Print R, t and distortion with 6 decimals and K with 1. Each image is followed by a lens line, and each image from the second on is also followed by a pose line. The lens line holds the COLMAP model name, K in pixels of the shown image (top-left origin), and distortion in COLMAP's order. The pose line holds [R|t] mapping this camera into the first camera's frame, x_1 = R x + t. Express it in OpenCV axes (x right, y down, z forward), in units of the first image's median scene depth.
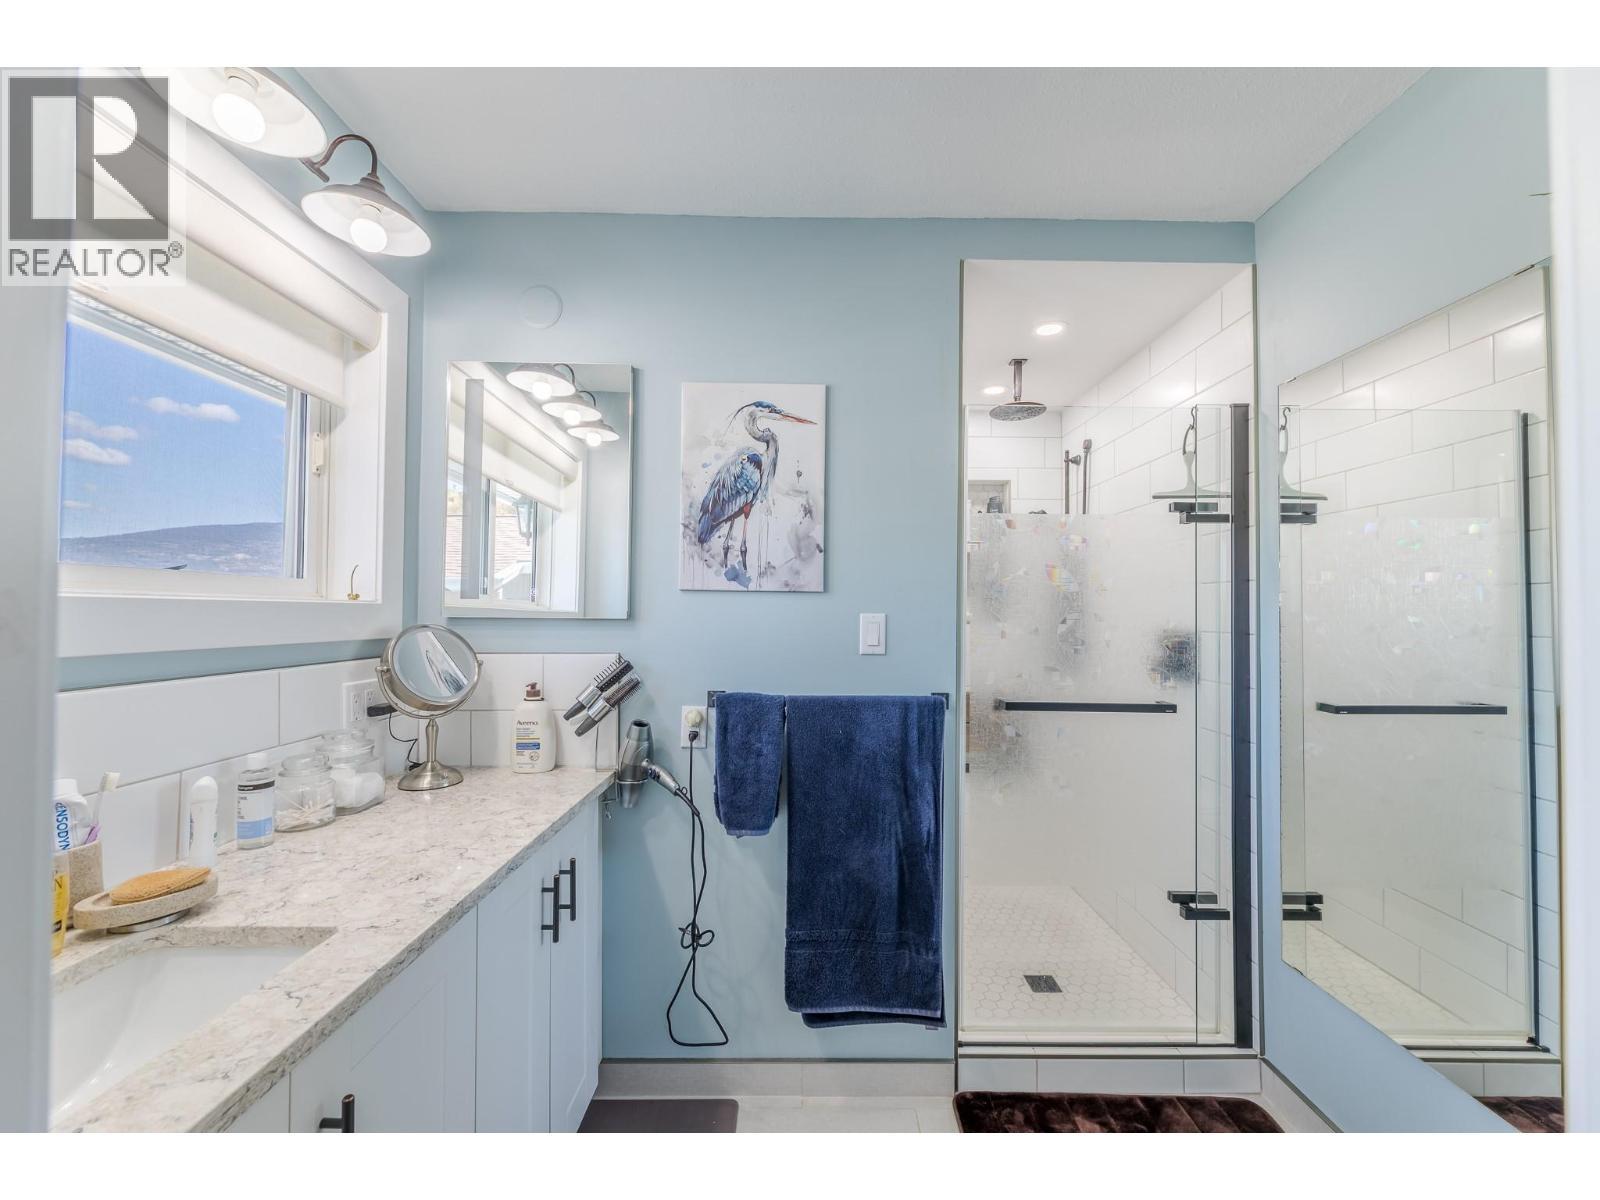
lens RADIAL K [[645.5, 0, 798.9], [0, 645.5, 603.5], [0, 0, 1]] dist [0.000156, -0.001552]
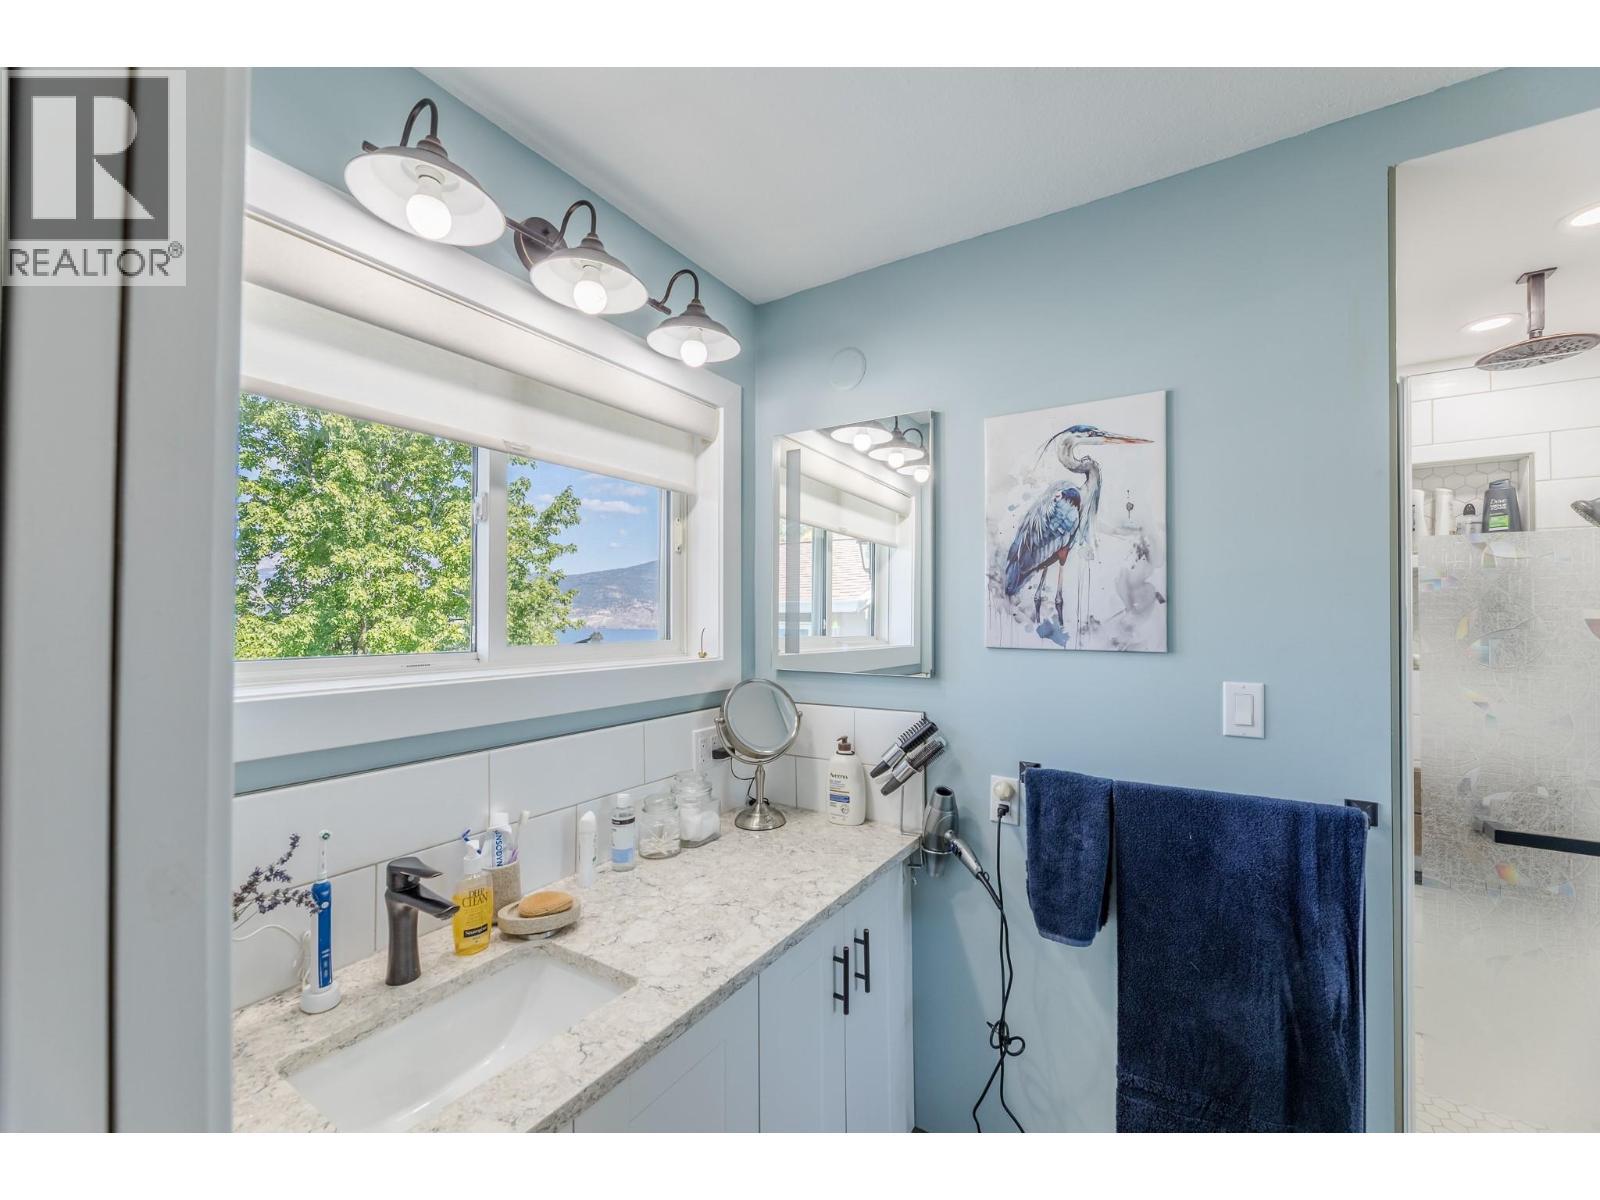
lens RADIAL K [[645.5, 0, 800.7], [0, 645.5, 608.9], [0, 0, 1]] dist [0.000156, -0.001552]
pose [[0.843177, -0.017310, -0.537358, 0.091485], [0.020484, 0.999790, -0.000064, -0.086029], [0.537246, -0.010953, 0.843355, 0.095939]]
